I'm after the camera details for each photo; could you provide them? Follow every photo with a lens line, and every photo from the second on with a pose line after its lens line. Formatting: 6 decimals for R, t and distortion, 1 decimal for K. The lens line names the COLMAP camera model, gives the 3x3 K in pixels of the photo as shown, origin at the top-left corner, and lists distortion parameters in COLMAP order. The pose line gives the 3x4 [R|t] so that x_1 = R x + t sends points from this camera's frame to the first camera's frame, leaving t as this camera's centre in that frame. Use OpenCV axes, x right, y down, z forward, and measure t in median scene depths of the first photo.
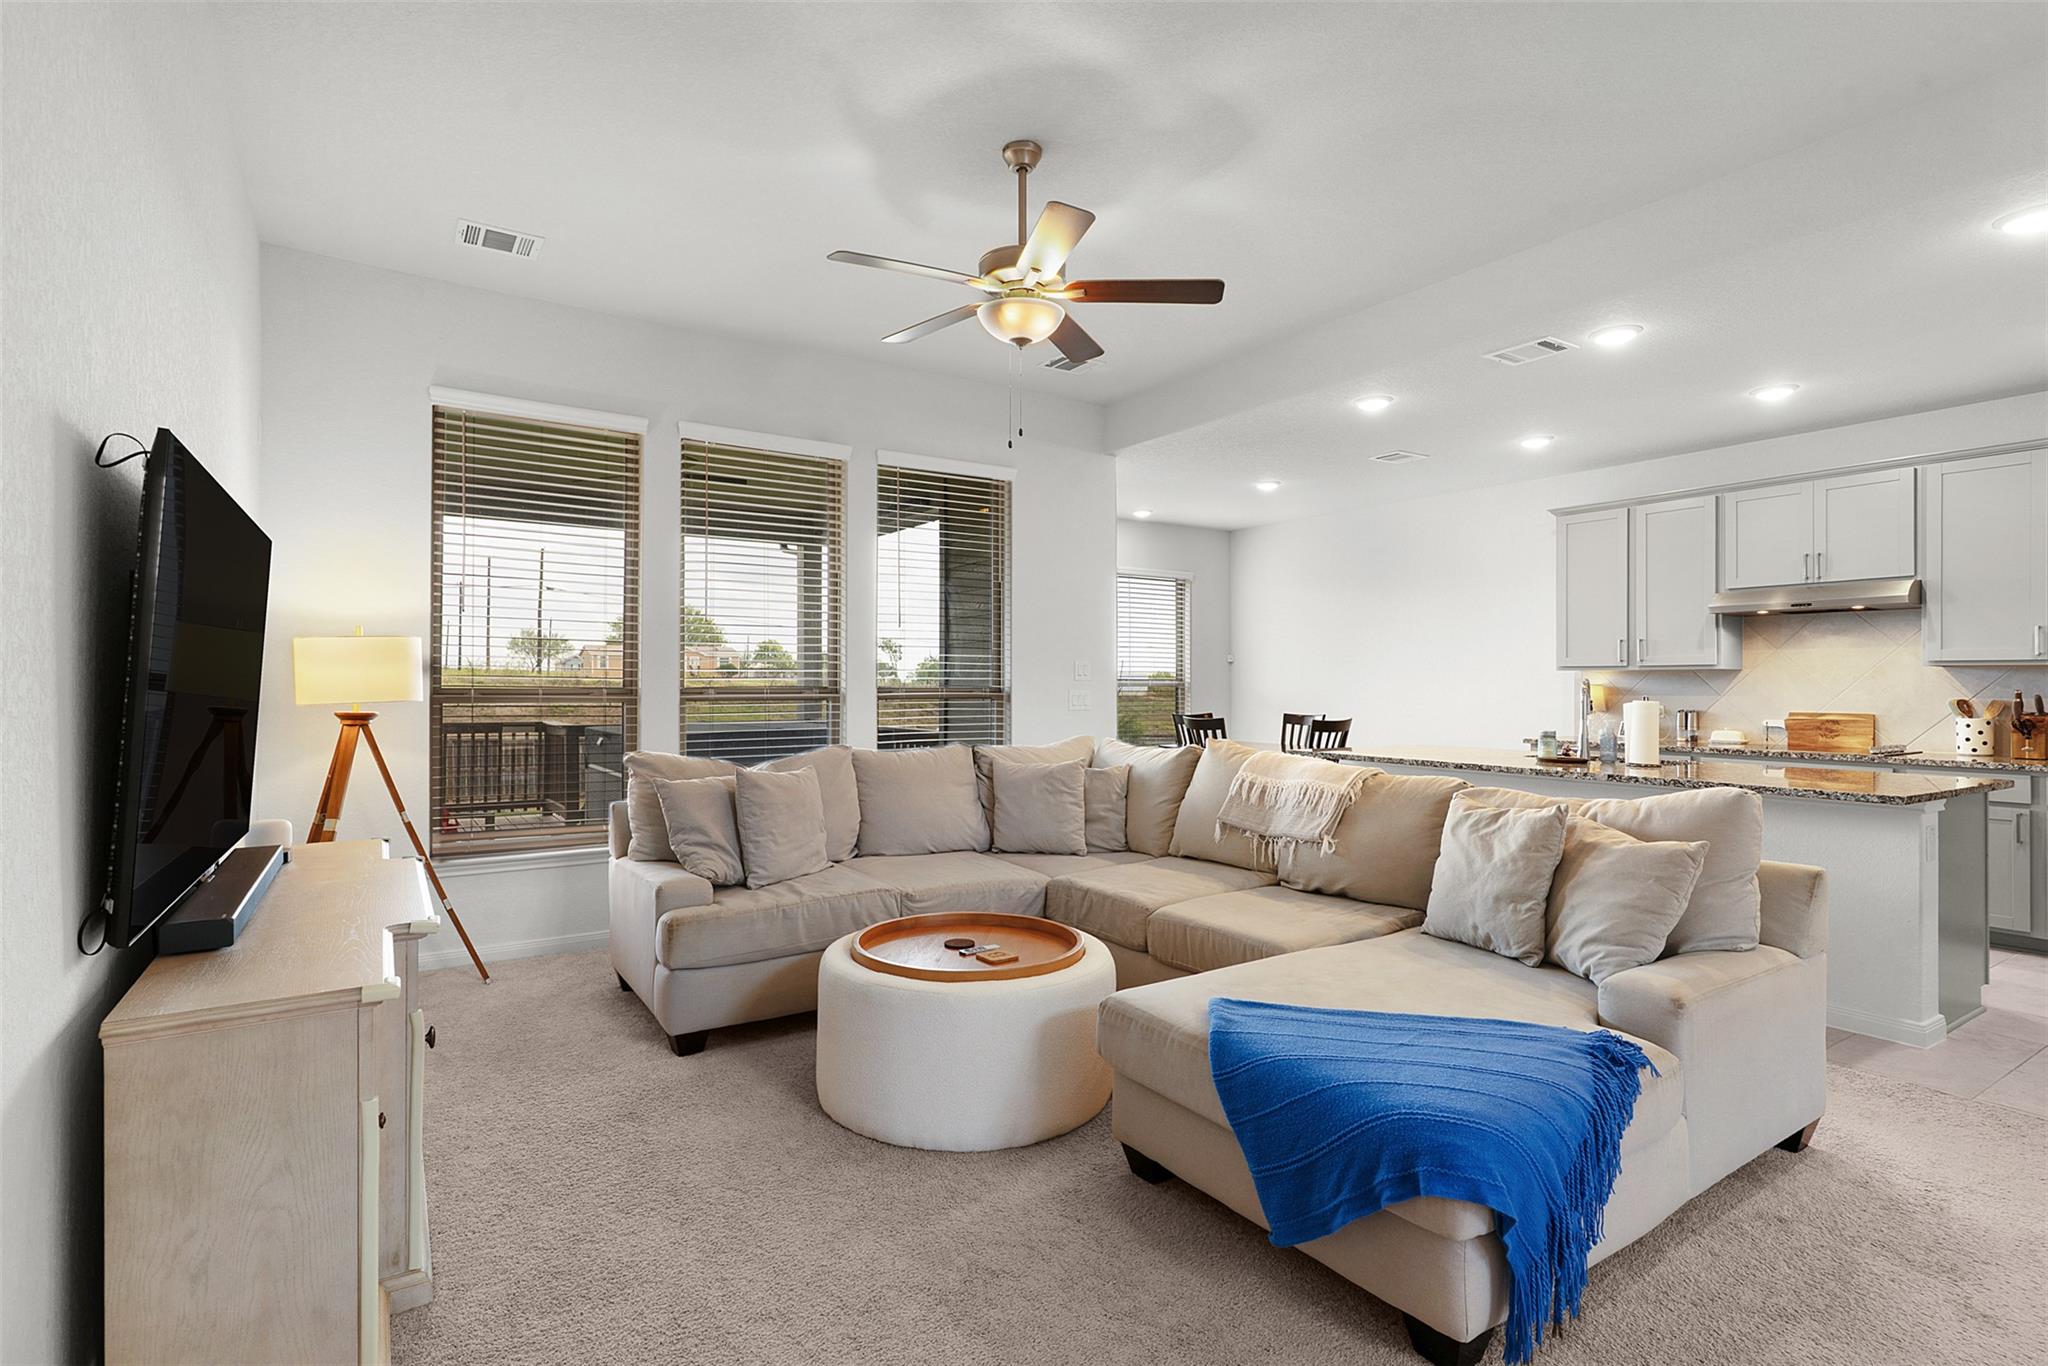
lens RADIAL K [[991.2, 0, 1013.3], [0, 991.2, 680.2], [0, 0, 1]] dist [0.004726, -0.000164]
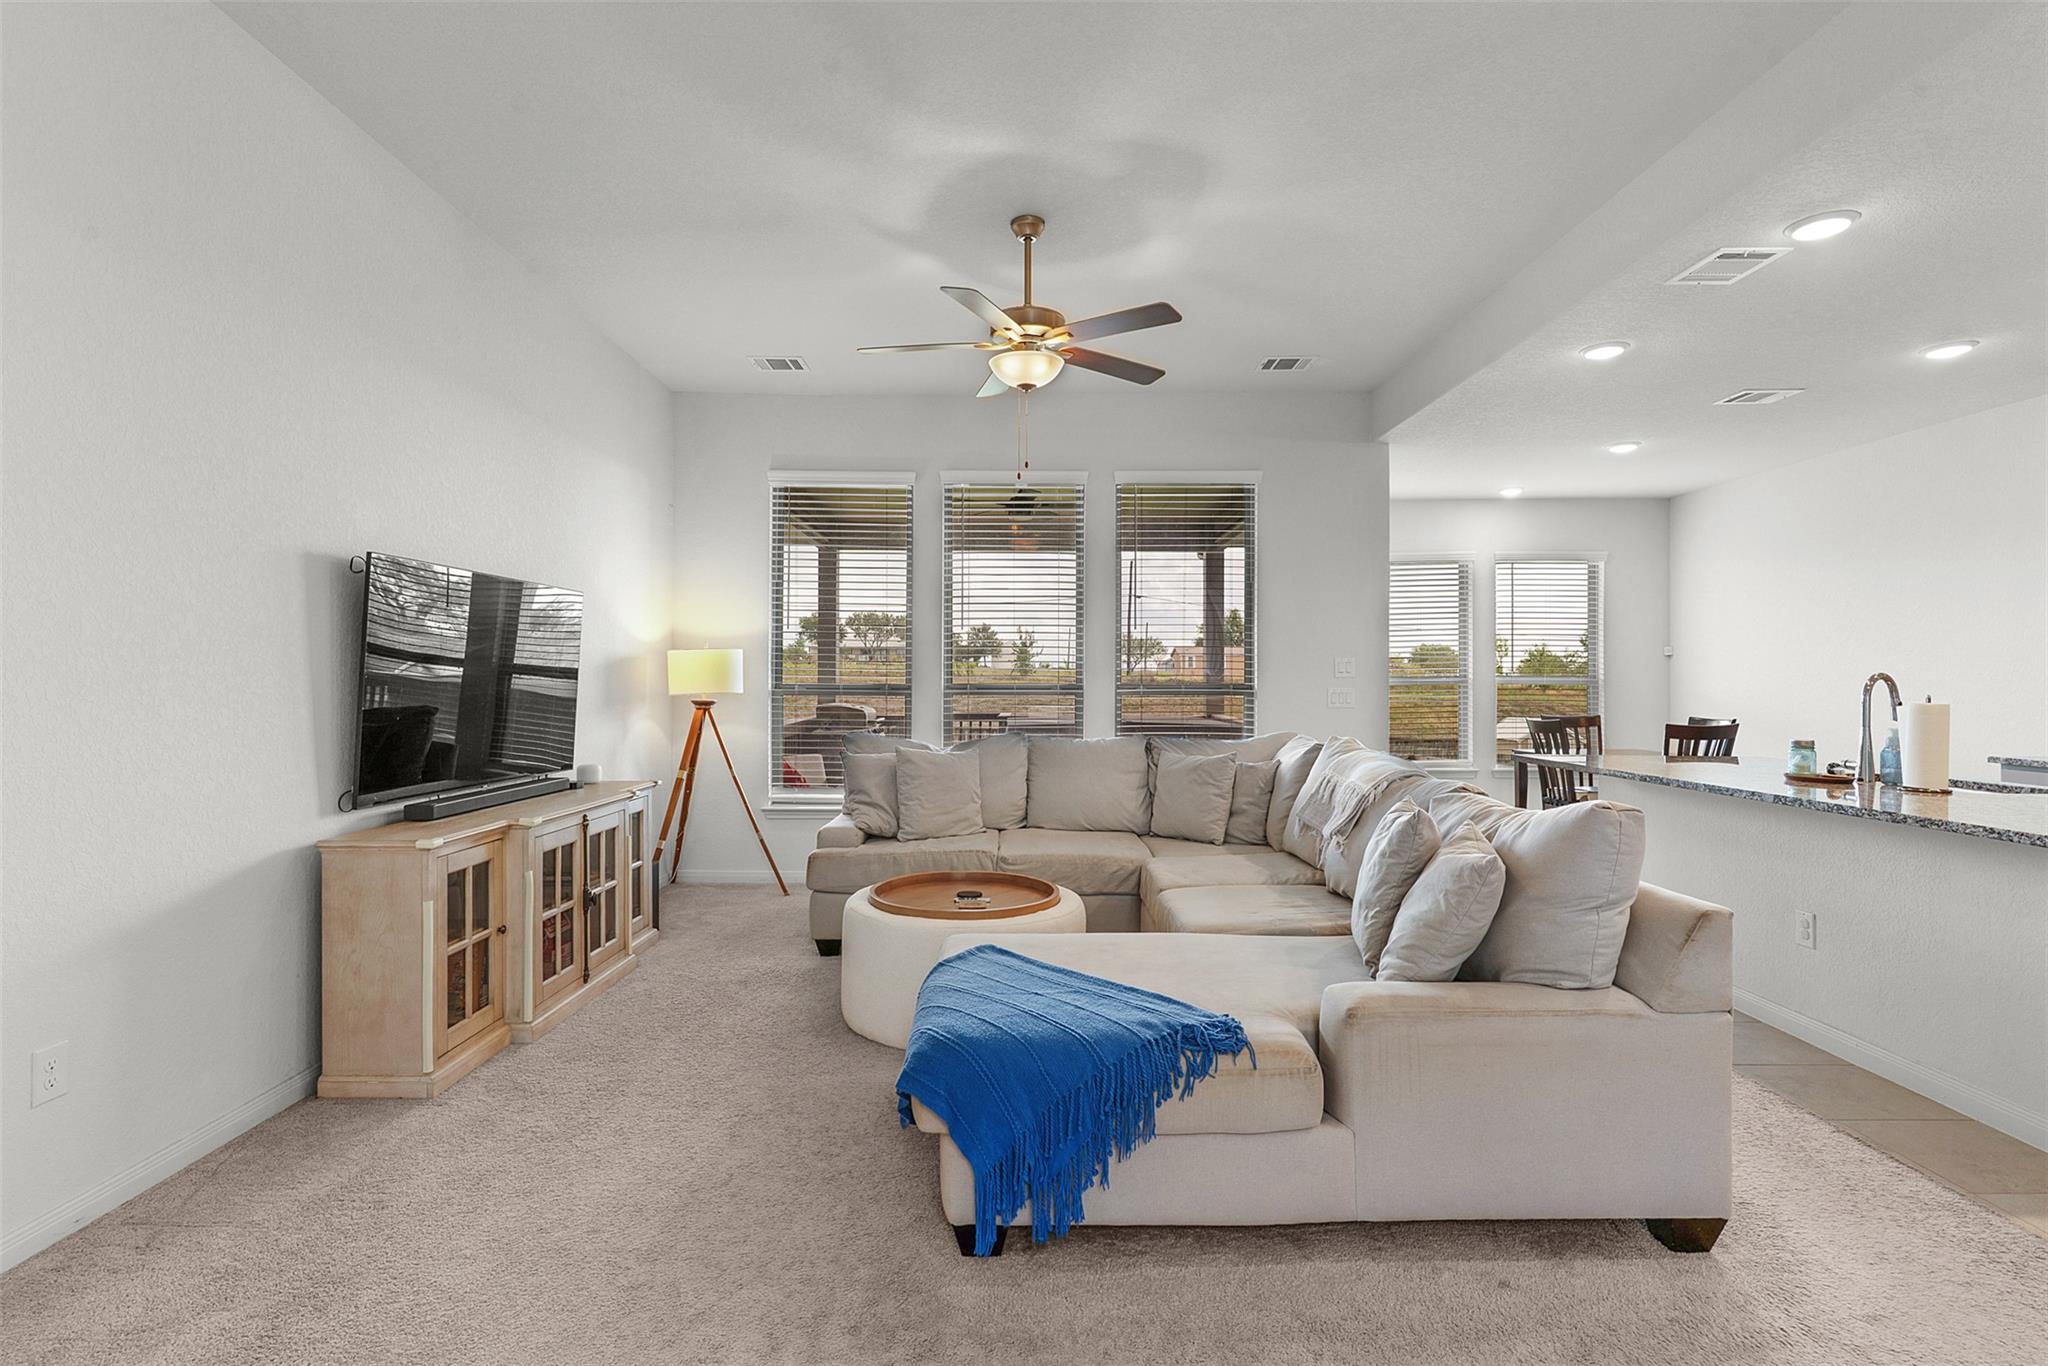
lens RADIAL K [[991.2, 0, 1028.5], [0, 991.2, 679.3], [0, 0, 1]] dist [0.004726, -0.000164]
pose [[0.840105, -0.001555, -0.542422, 0.409116], [0.002120, 0.999998, 0.000417, 0.001198], [0.542420, -0.001500, 0.840106, 0.012708]]
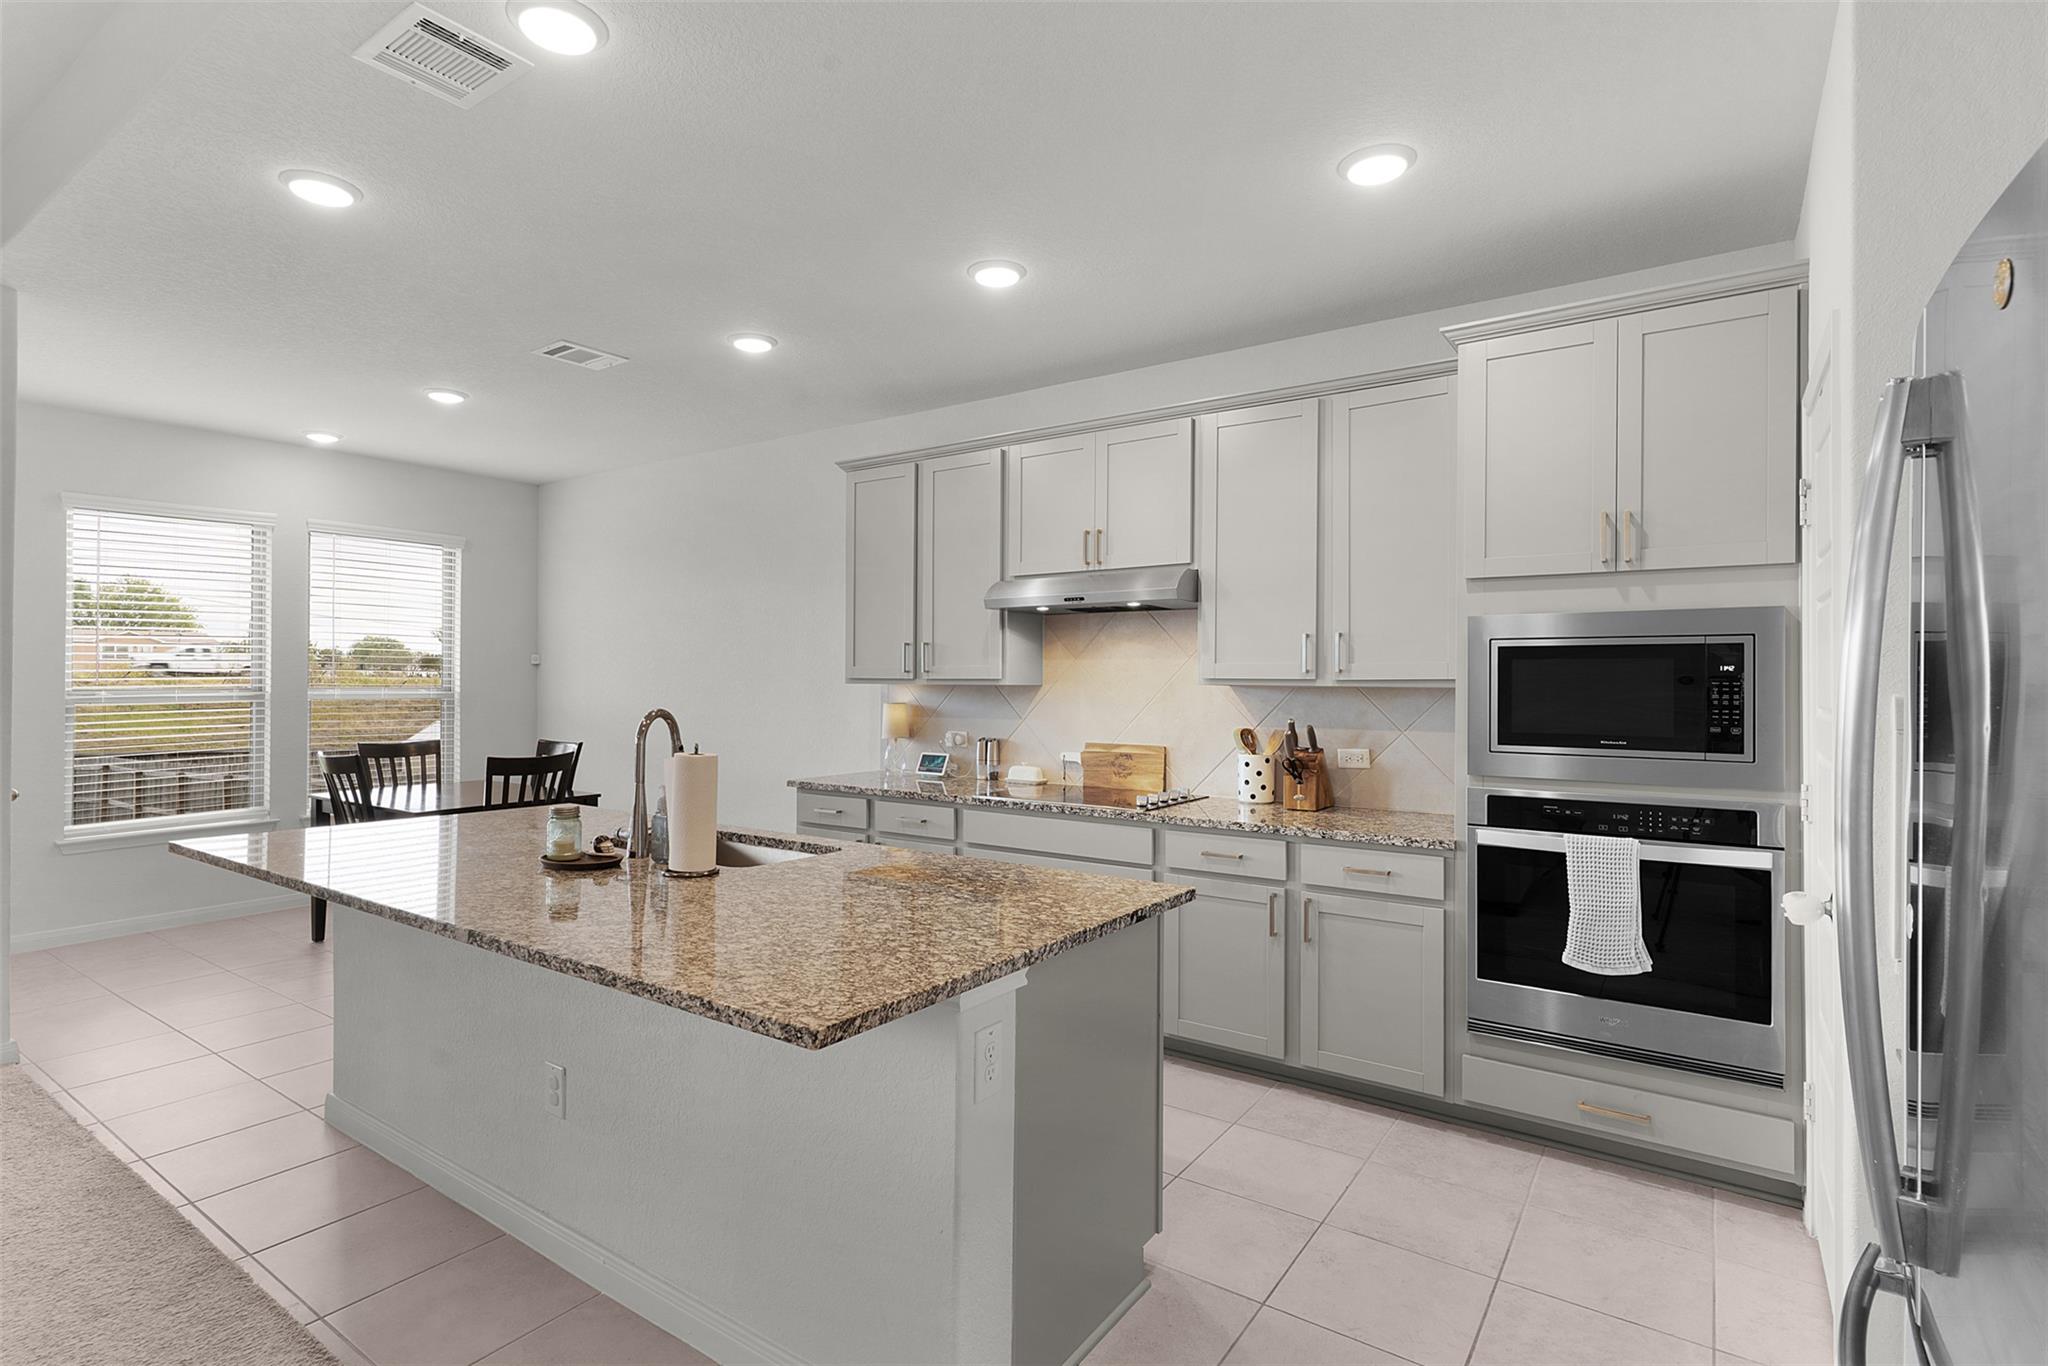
lens RADIAL K [[991.2, 0, 1003.1], [0, 991.2, 680.0], [0, 0, 1]] dist [0.004726, -0.000164]
pose [[0.931908, 0.004426, 0.362667, 0.511526], [-0.005610, 0.999982, 0.002210, -0.019081], [-0.362650, -0.004095, 0.931916, 0.363931]]
